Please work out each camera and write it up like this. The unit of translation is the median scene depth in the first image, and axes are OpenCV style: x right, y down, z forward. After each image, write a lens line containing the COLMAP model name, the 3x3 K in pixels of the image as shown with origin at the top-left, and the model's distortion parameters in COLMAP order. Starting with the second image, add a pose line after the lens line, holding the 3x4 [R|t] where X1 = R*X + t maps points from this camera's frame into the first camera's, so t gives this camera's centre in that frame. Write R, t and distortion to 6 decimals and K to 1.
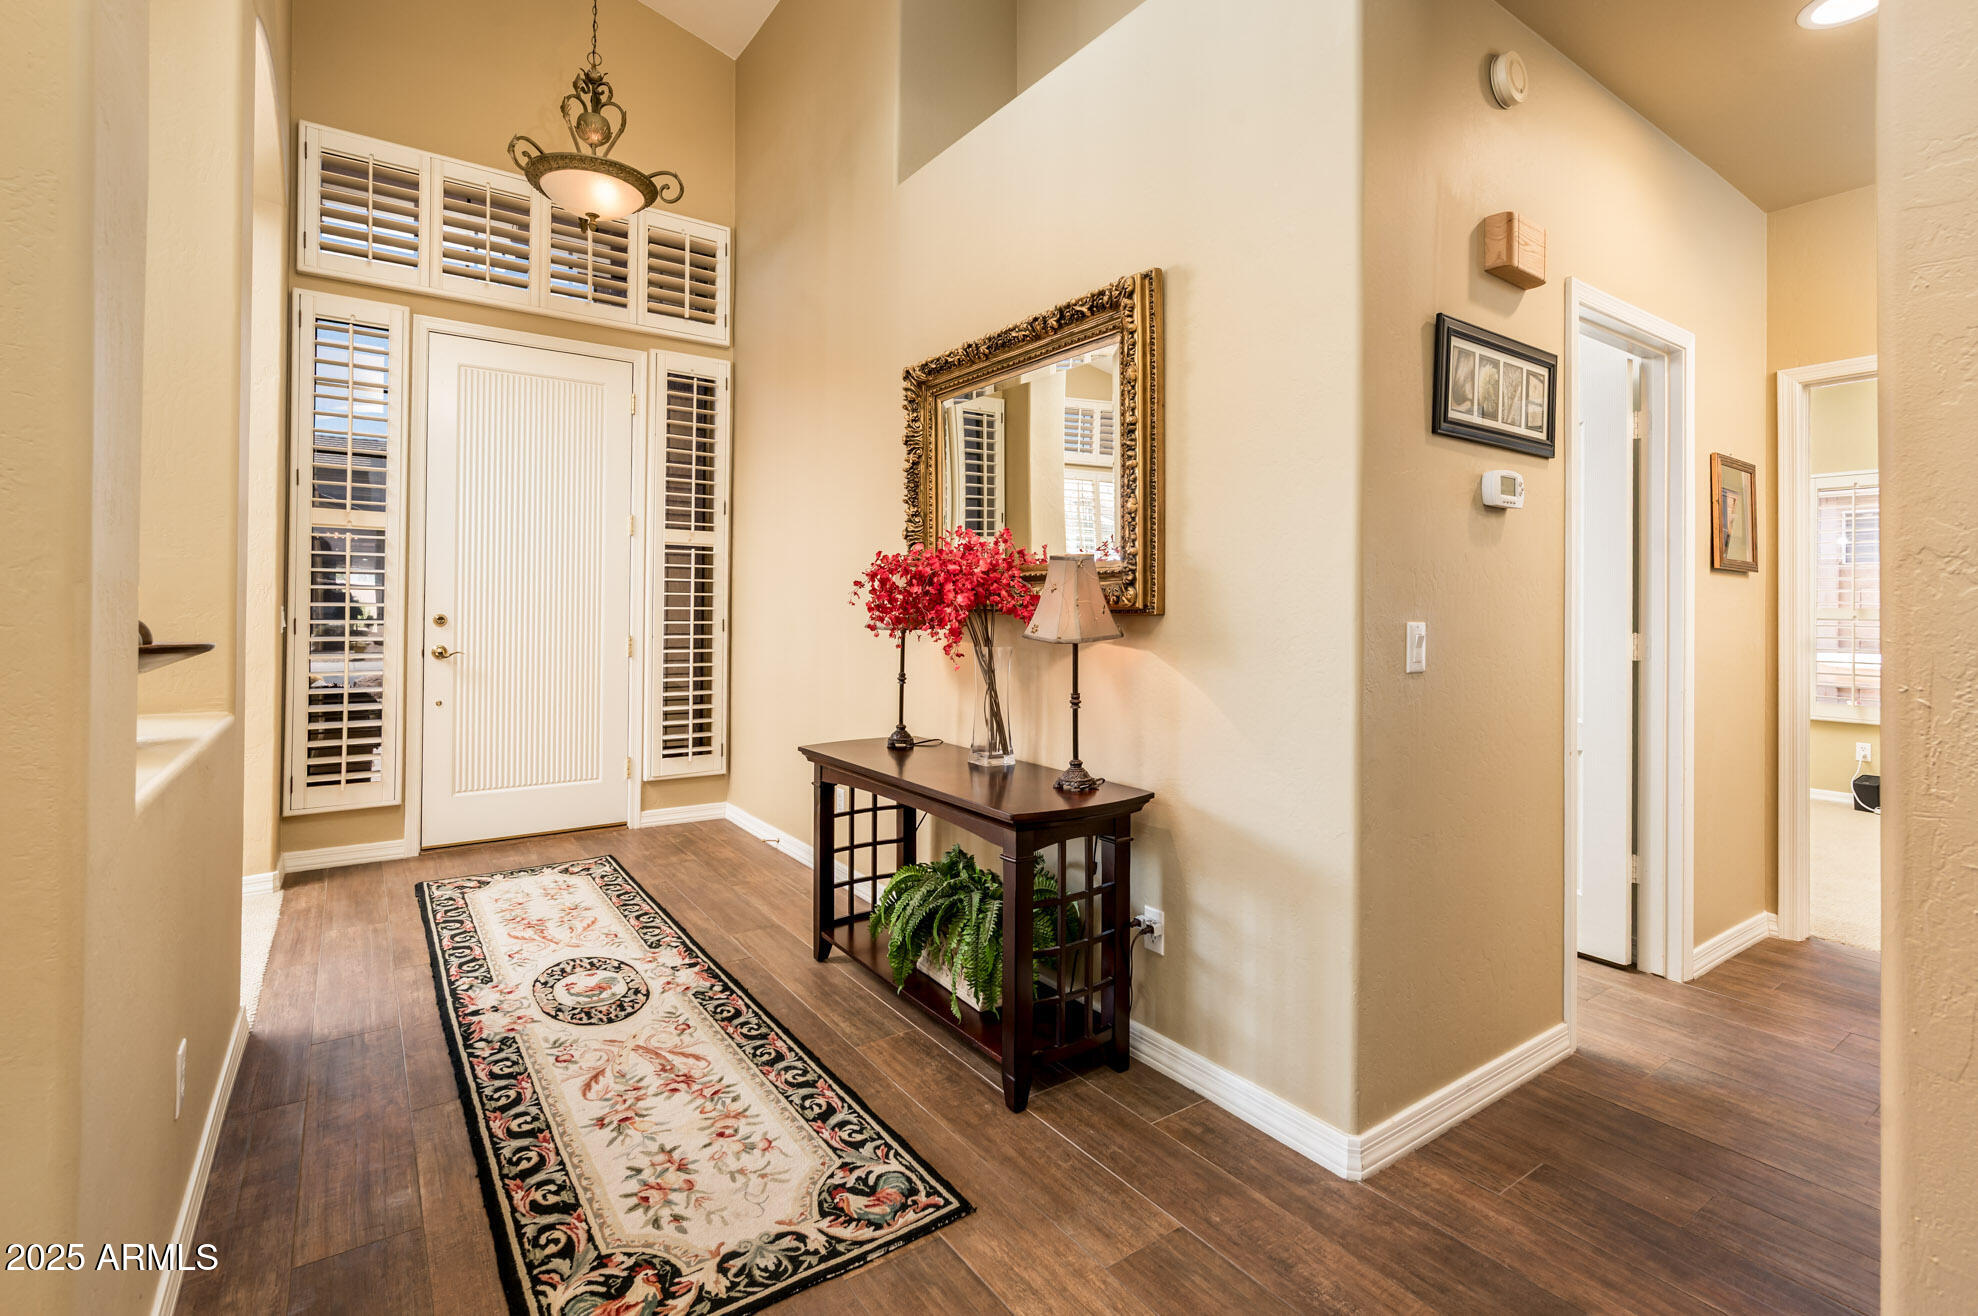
lens RADIAL K [[905.1, 0, 983.8], [0, 905.1, 595.0], [0, 0, 1]] dist [0.000565, 0.000428]
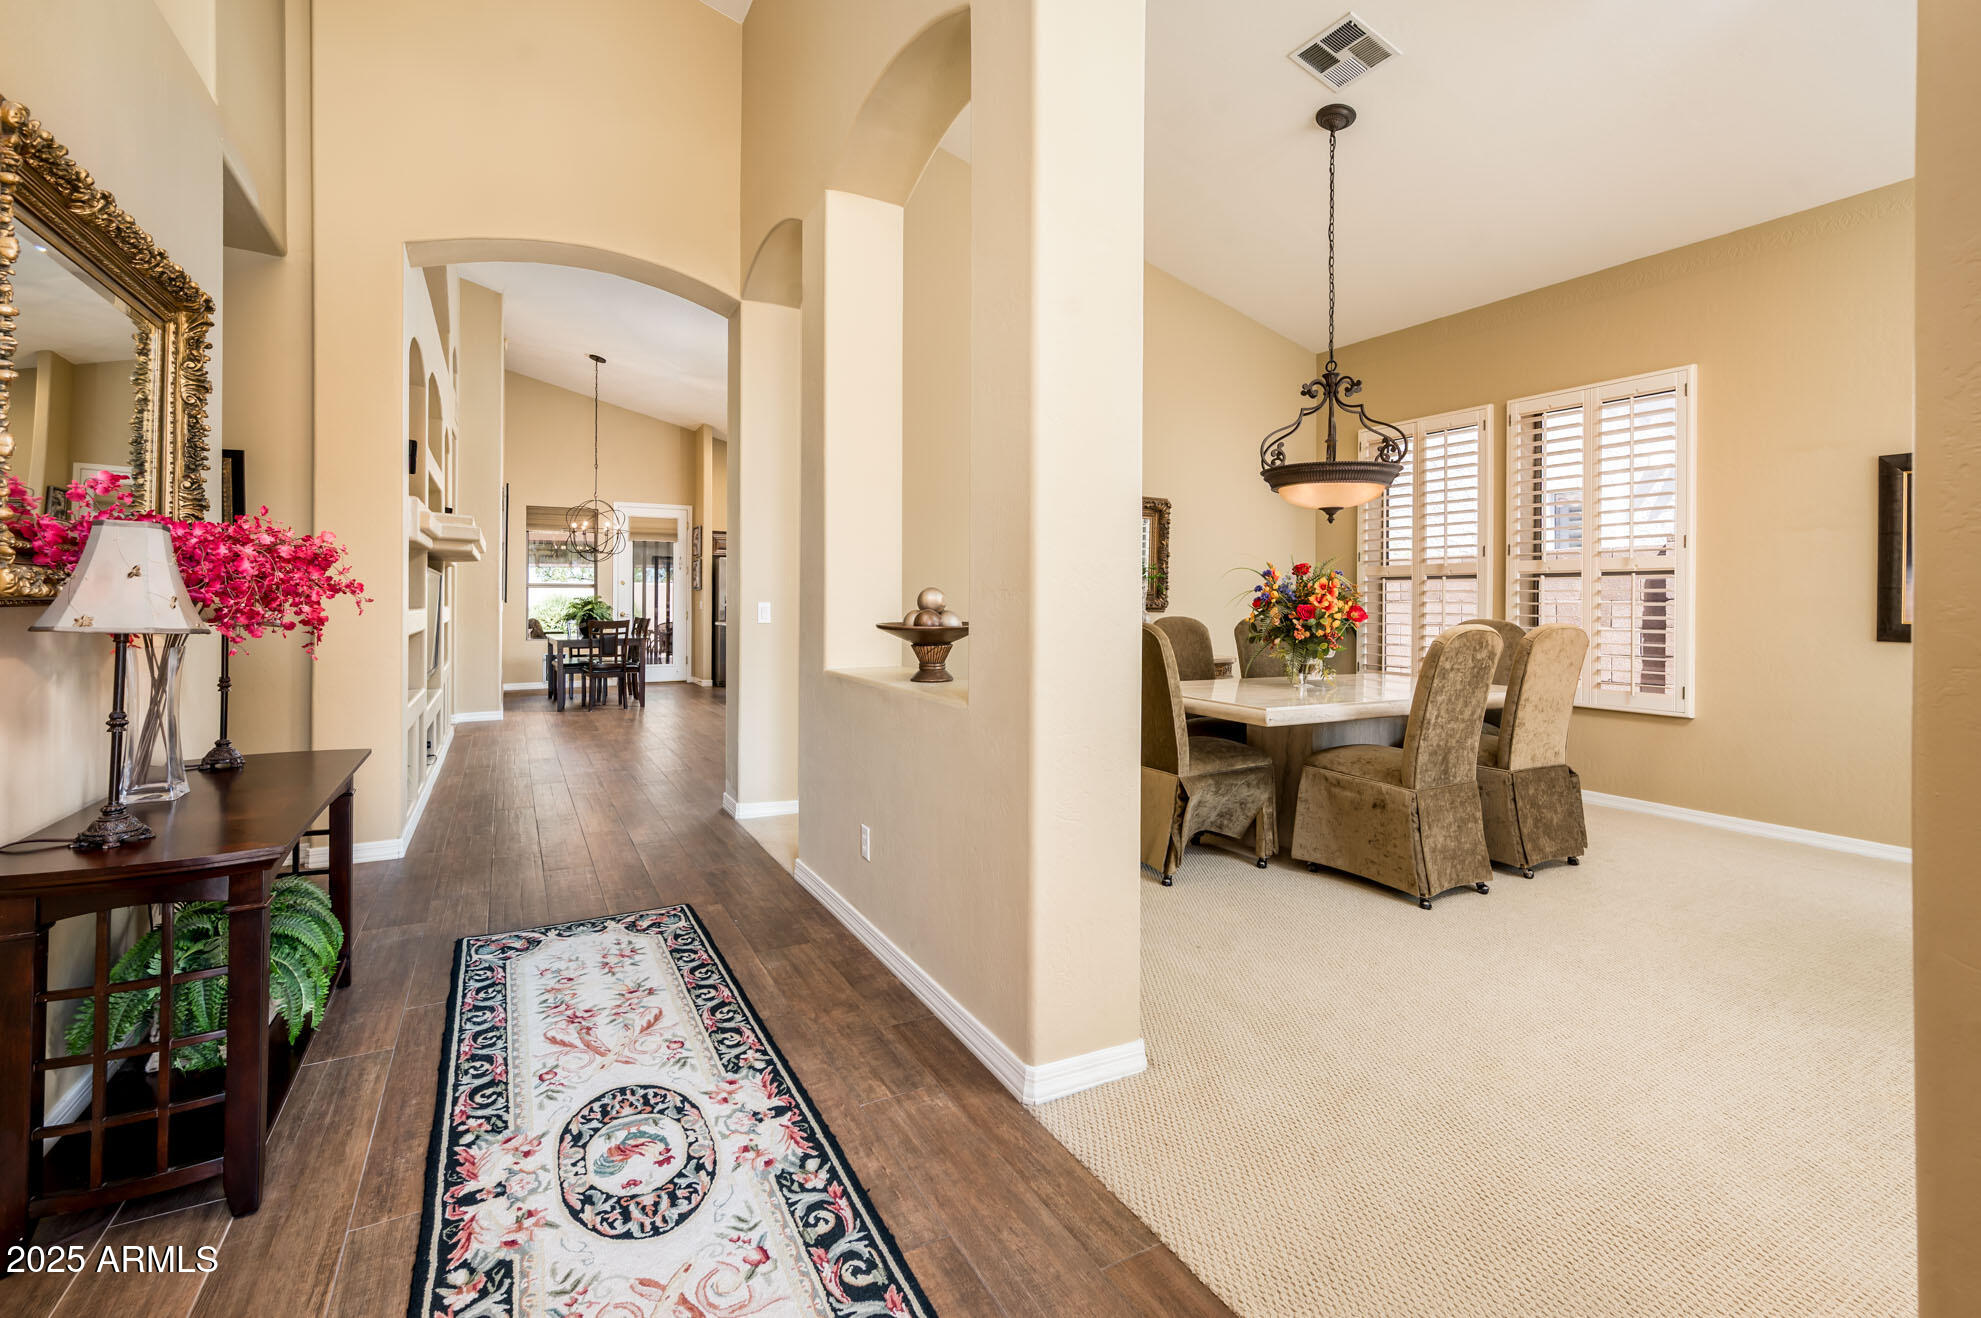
lens RADIAL K [[874.4, 0, 989.5], [0, 874.4, 593.8], [0, 0, 1]] dist [-0.000672, 0.000096]
pose [[-0.994596, -0.013737, 0.102911, -0.903213], [-0.015740, 0.999702, -0.018674, 0.012025], [-0.102624, -0.020193, -0.994515, 1.940392]]
